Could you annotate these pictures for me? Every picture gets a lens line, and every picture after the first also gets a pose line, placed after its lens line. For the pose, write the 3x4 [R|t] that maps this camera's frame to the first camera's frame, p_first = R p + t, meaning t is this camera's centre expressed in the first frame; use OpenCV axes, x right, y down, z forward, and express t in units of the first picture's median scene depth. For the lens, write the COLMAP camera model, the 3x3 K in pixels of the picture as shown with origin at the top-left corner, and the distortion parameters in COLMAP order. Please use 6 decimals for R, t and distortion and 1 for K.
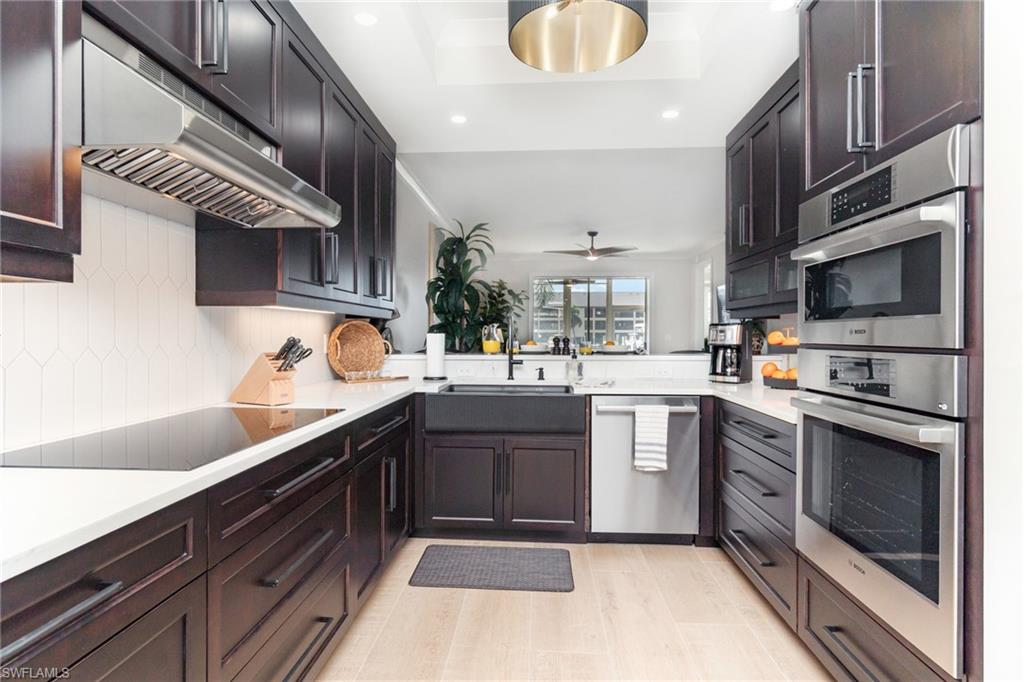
lens RADIAL K [[541.4, 0, 510.4], [0, 541.4, 335.3], [0, 0, 1]] dist [0.000887, 0.000184]
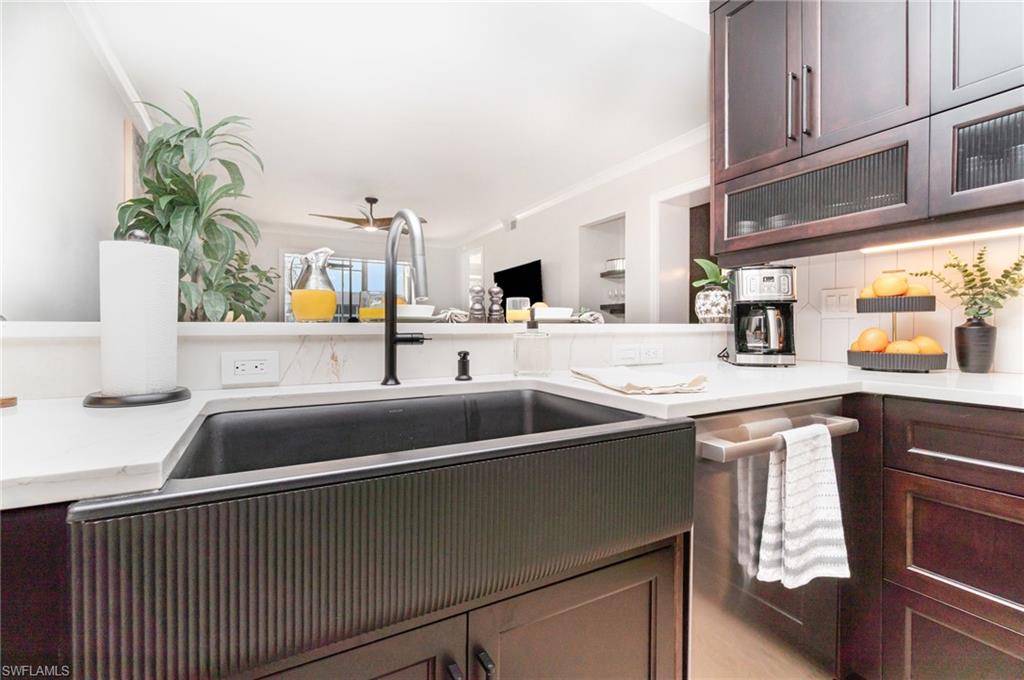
lens RADIAL K [[455.5, 0, 514.5], [0, 455.5, 328.3], [0, 0, 1]] dist [0.000064, 0.000278]
pose [[0.849007, -0.003046, 0.528372, -0.097200], [0.004769, 0.999987, -0.001899, 0.043318], [-0.528359, 0.004132, 0.849011, 0.683212]]
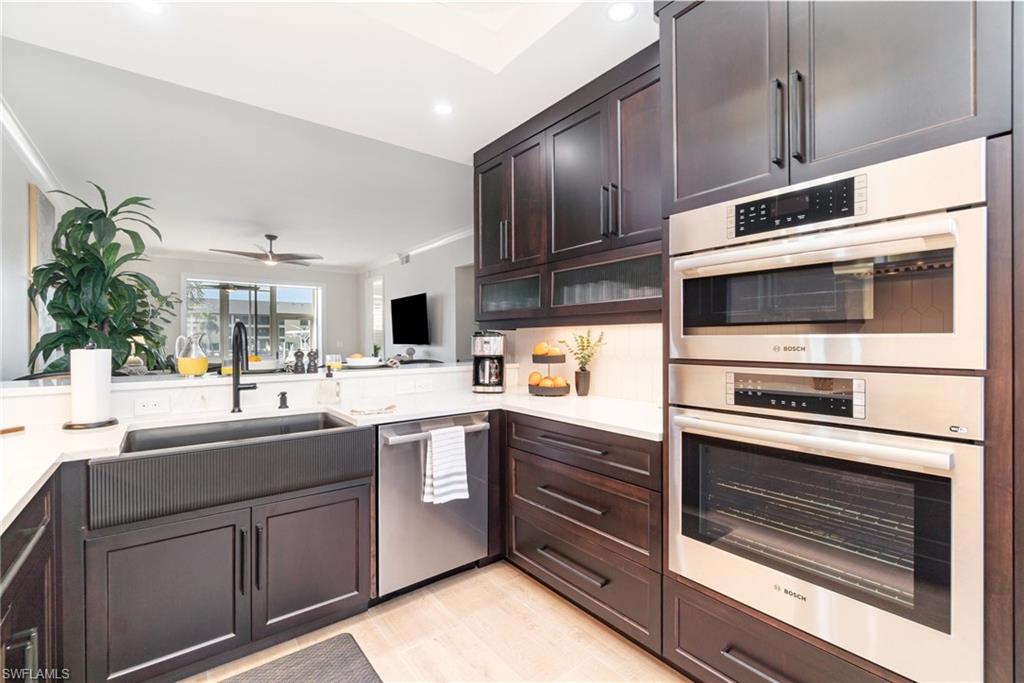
lens RADIAL K [[444.4, 0, 514.7], [0, 444.4, 341.1], [0, 0, 1]] dist [-0.003488, 0.000071]
pose [[0.752053, -0.006233, 0.659073, -0.109112], [0.005635, 0.999980, 0.003028, -0.011211], [-0.659079, 0.001437, 0.752073, 0.323219]]
